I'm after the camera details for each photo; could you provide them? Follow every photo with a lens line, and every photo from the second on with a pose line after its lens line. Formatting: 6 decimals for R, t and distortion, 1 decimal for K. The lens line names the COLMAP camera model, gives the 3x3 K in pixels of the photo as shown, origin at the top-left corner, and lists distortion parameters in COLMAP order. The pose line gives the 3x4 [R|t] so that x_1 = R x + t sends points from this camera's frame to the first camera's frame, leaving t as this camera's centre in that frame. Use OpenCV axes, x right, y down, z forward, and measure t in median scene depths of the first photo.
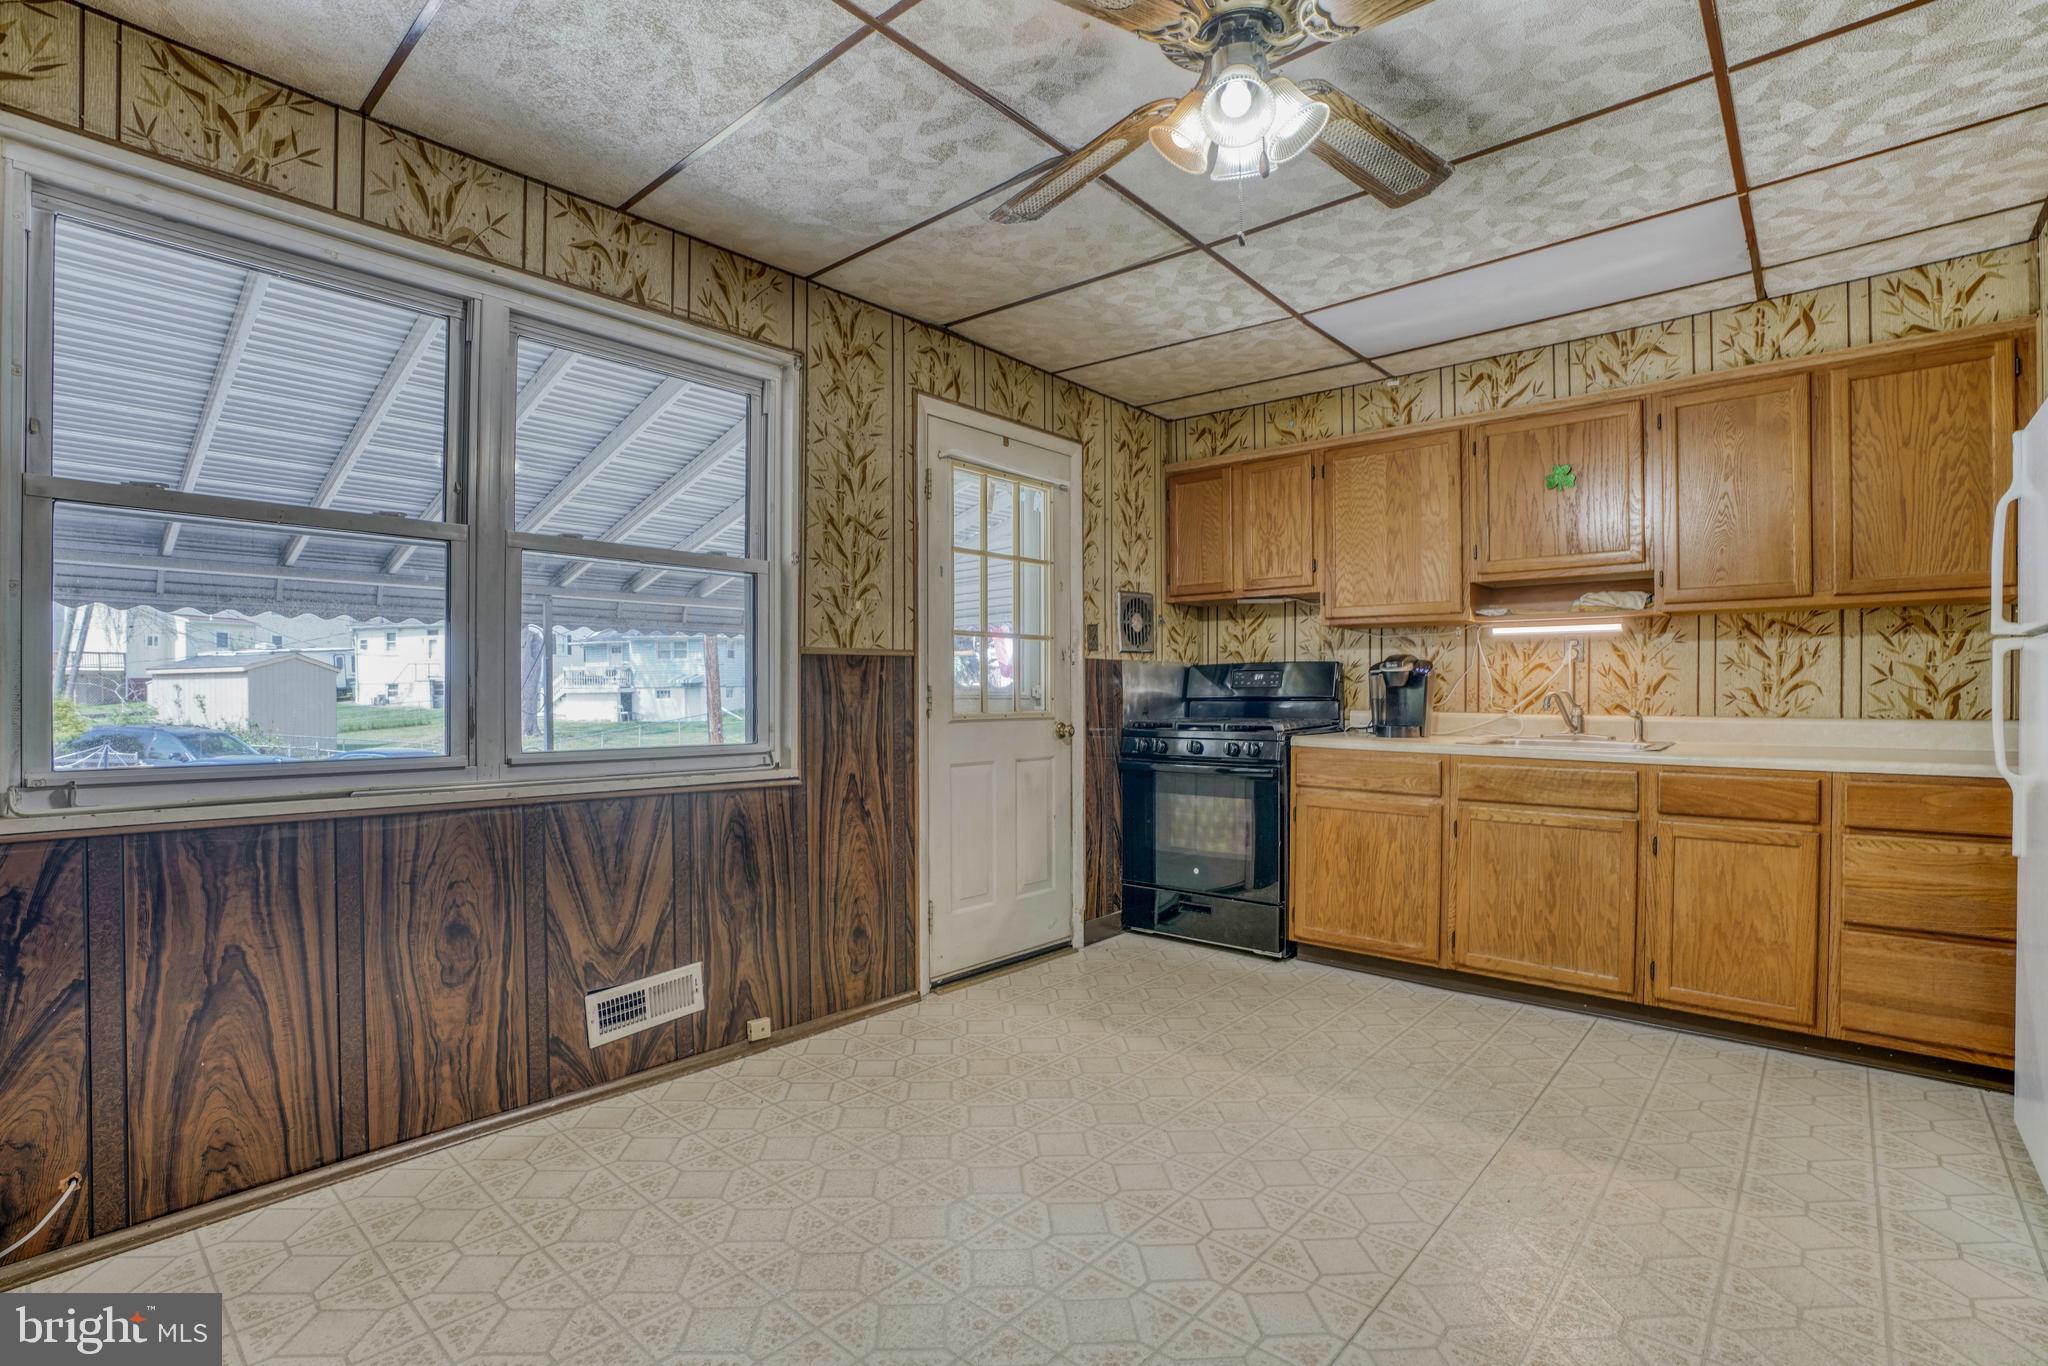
lens RADIAL K [[952.5, 0, 1009.3], [0, 952.5, 696.3], [0, 0, 1]] dist [-0.065796, 0.027018]
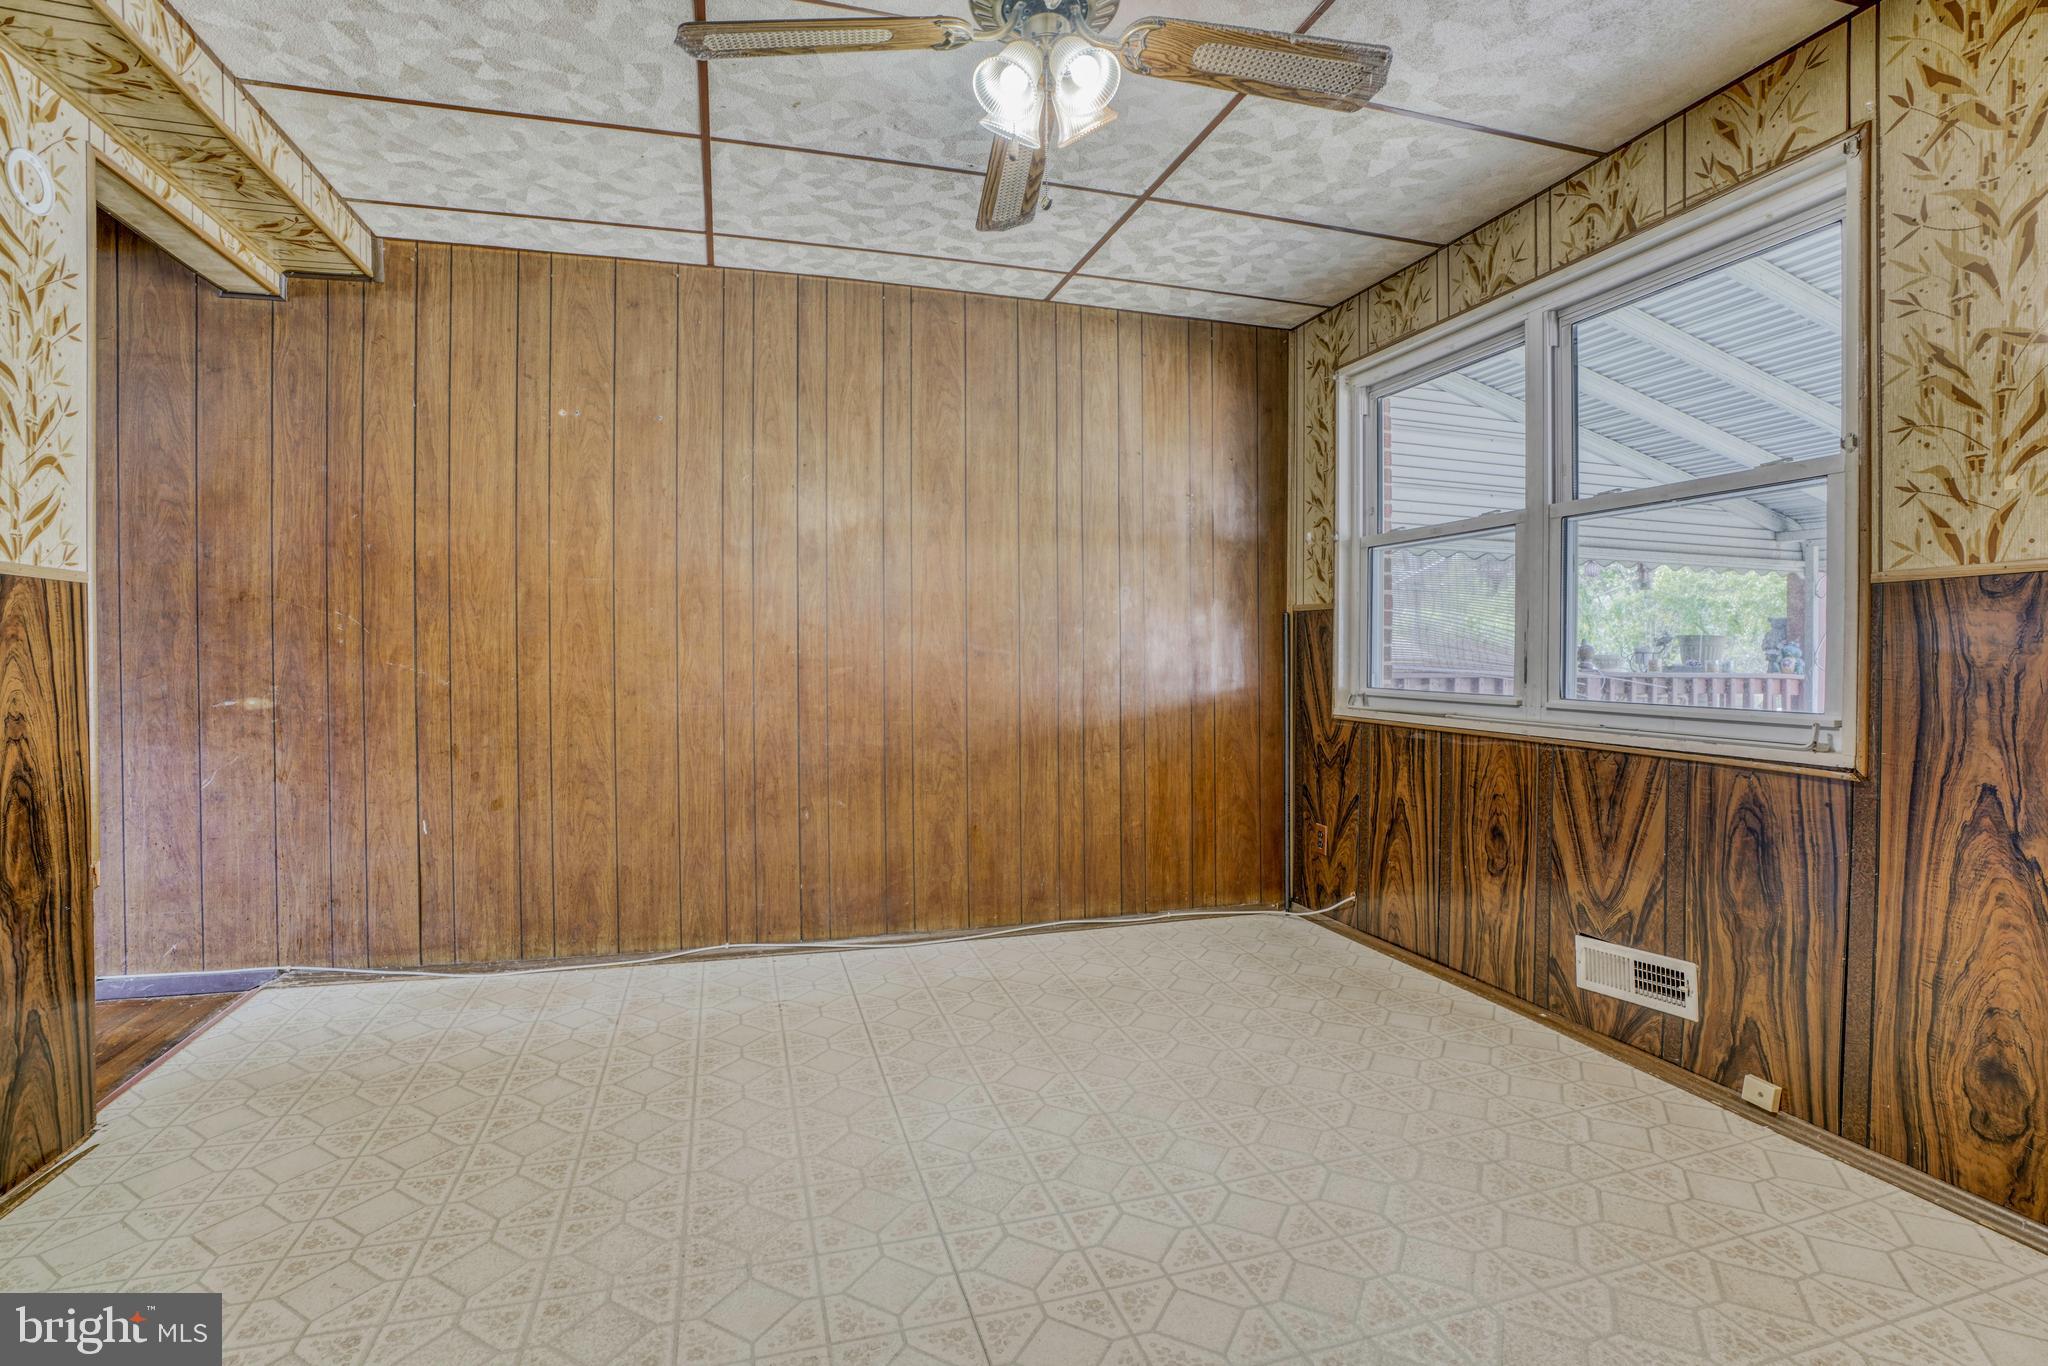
lens RADIAL K [[960.0, 0, 1012.4], [0, 960.0, 663.0], [0, 0, 1]] dist [-0.070688, 0.027191]
pose [[-0.520473, 0.008897, -0.853832, 0.603488], [-0.003441, 0.999916, 0.012517, 0.004125], [0.853871, 0.009453, -0.520399, 0.787678]]
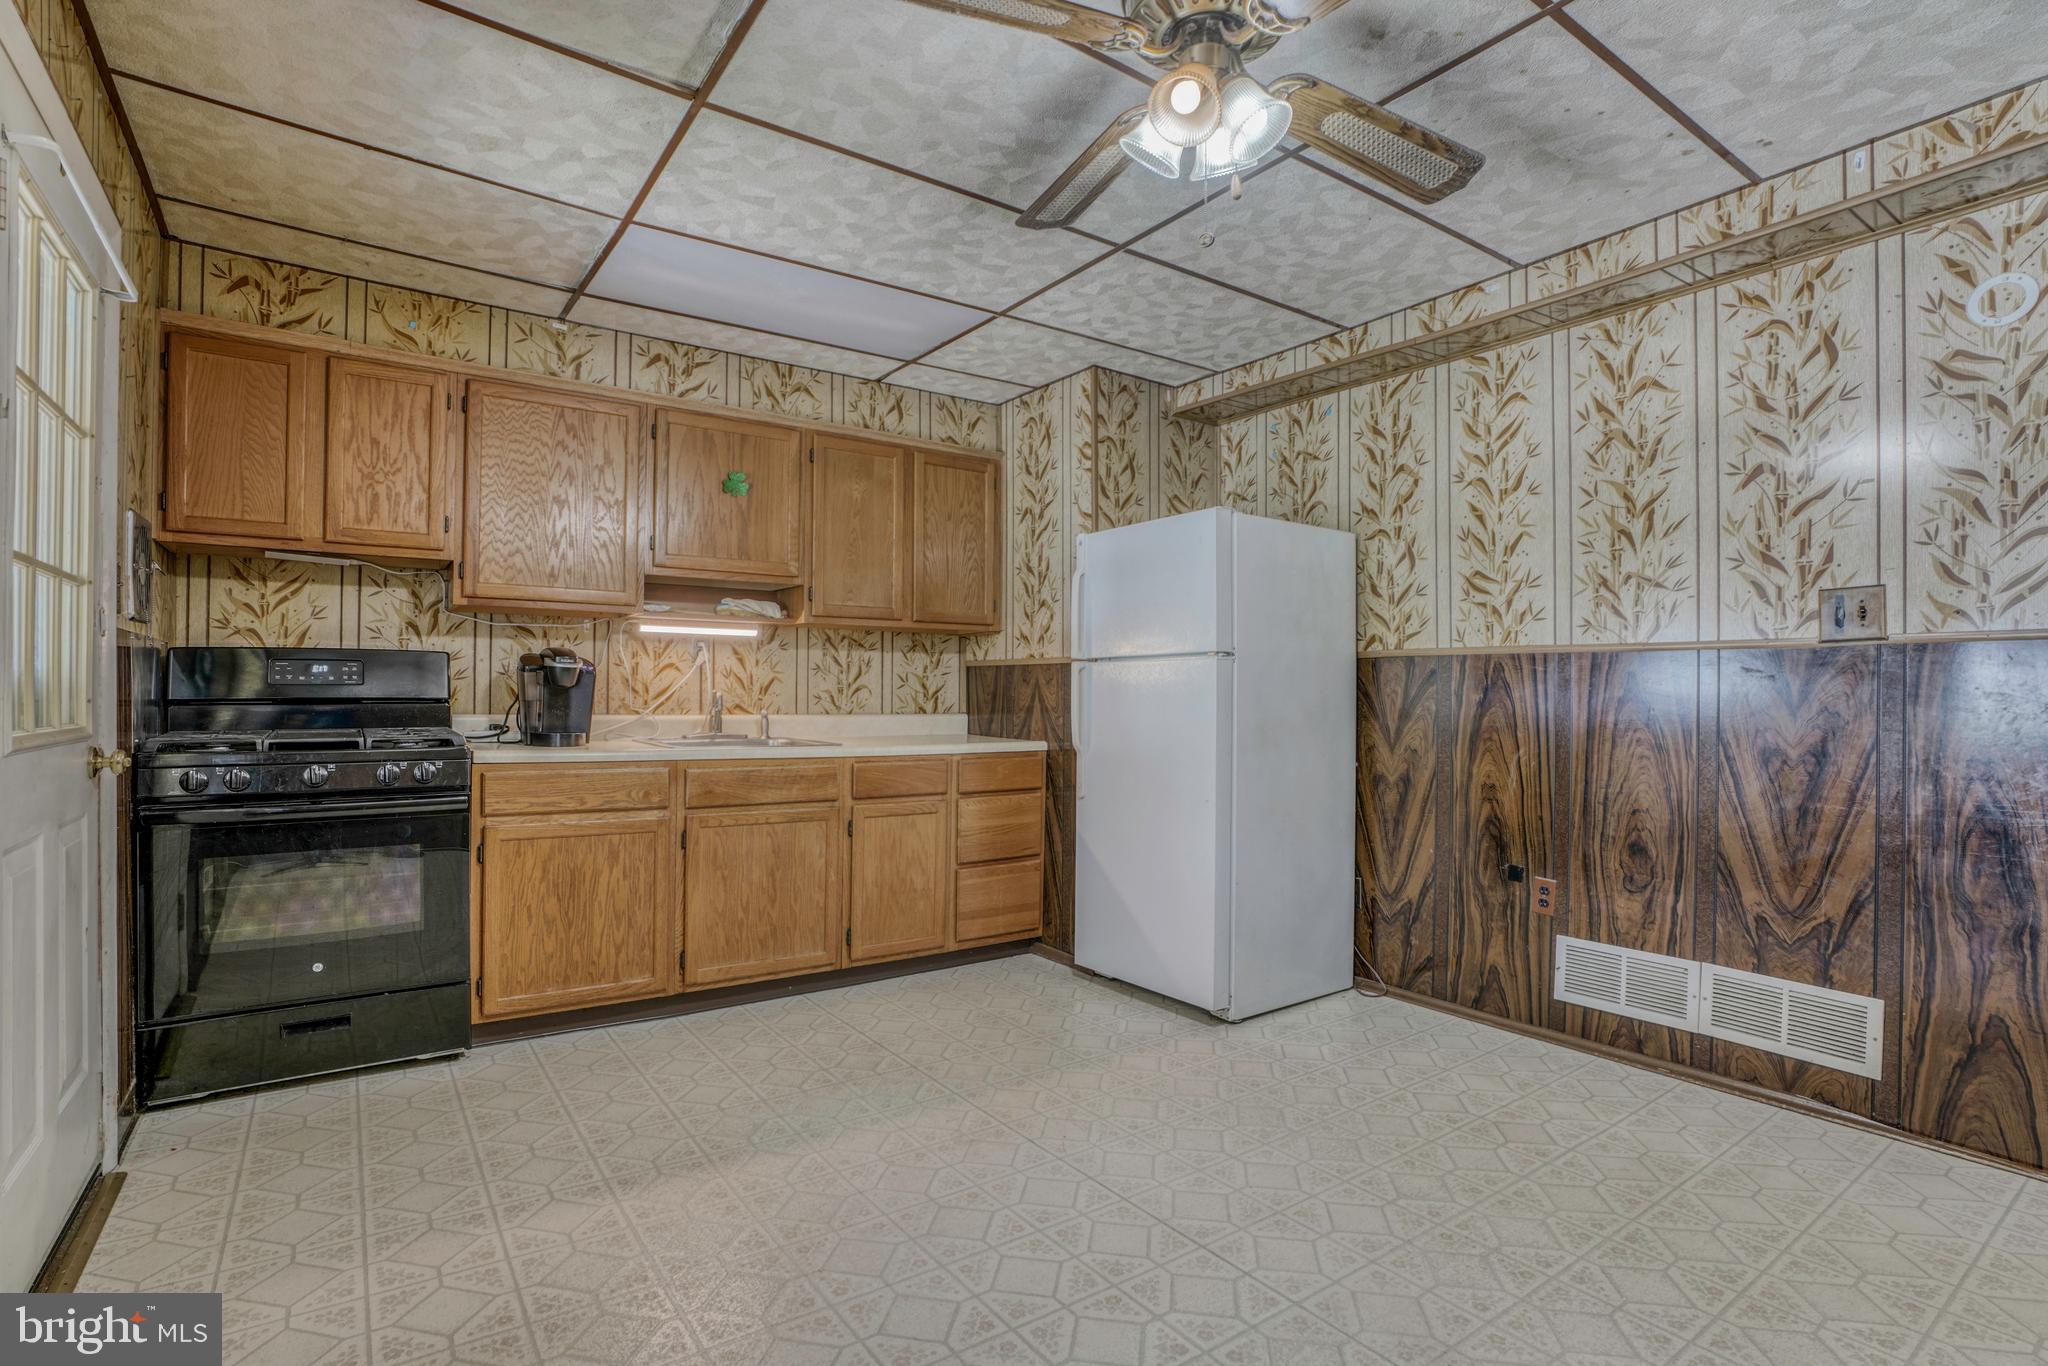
lens RADIAL K [[982.7, 0, 1006.2], [0, 982.7, 687.8], [0, 0, 1]] dist [-0.076283, 0.034119]
pose [[0.232572, 0.009029, 0.972537, -0.414049], [-0.001583, 0.999959, -0.008905, -0.001145], [-0.972578, 0.000532, 0.232577, 0.500981]]
